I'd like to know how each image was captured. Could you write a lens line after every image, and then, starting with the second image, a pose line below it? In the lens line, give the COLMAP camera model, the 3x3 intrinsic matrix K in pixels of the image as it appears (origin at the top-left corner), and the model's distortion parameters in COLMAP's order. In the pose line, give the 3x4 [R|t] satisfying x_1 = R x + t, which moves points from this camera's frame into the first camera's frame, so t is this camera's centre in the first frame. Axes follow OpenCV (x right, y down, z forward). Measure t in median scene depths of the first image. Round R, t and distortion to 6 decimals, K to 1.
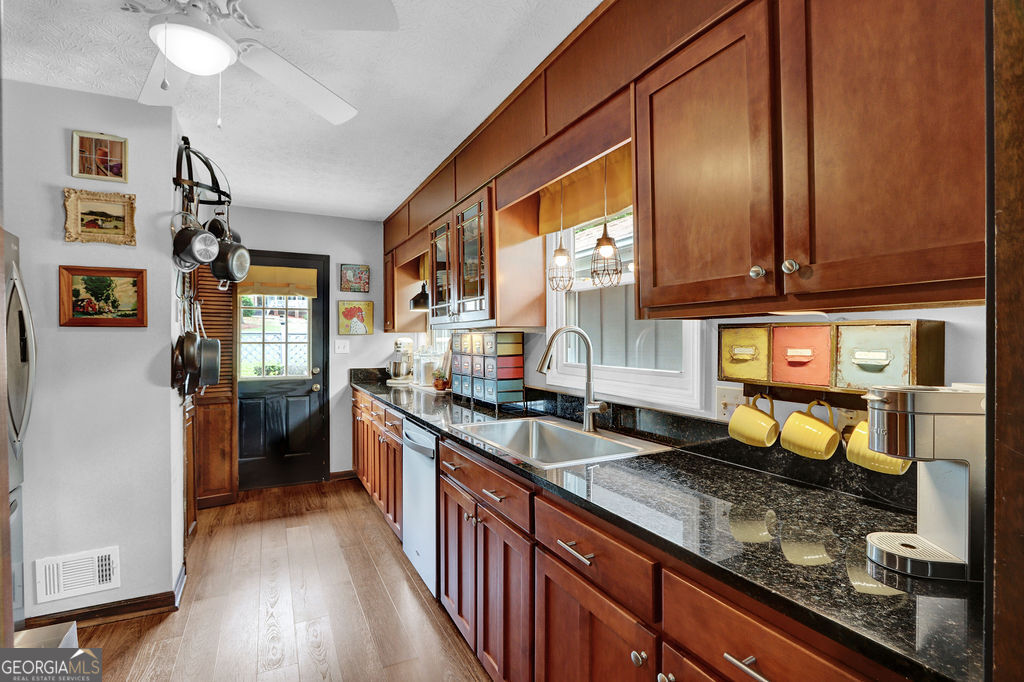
lens RADIAL K [[483.1, 0, 503.5], [0, 483.1, 339.1], [0, 0, 1]] dist [-0.001741, 0.000589]
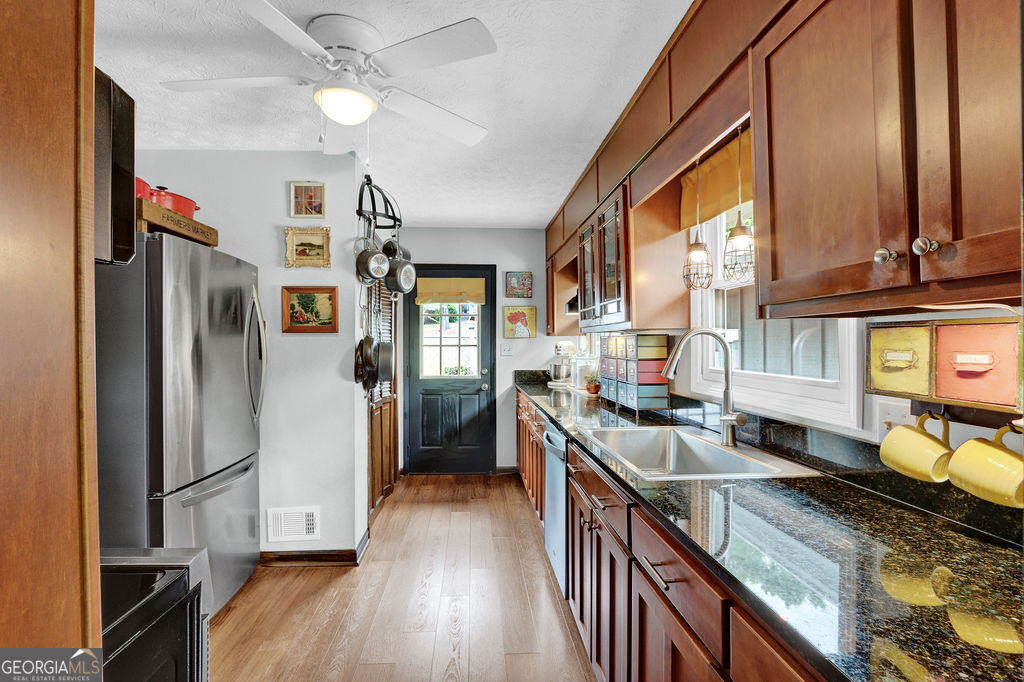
lens RADIAL K [[483.1, 0, 503.5], [0, 483.1, 339.1], [0, 0, 1]] dist [-0.001741, 0.000589]
pose [[0.922761, -0.003373, -0.385358, 0.135340], [0.000696, 0.999975, -0.007085, 0.000856], [0.385372, 0.006269, 0.922740, 0.020332]]
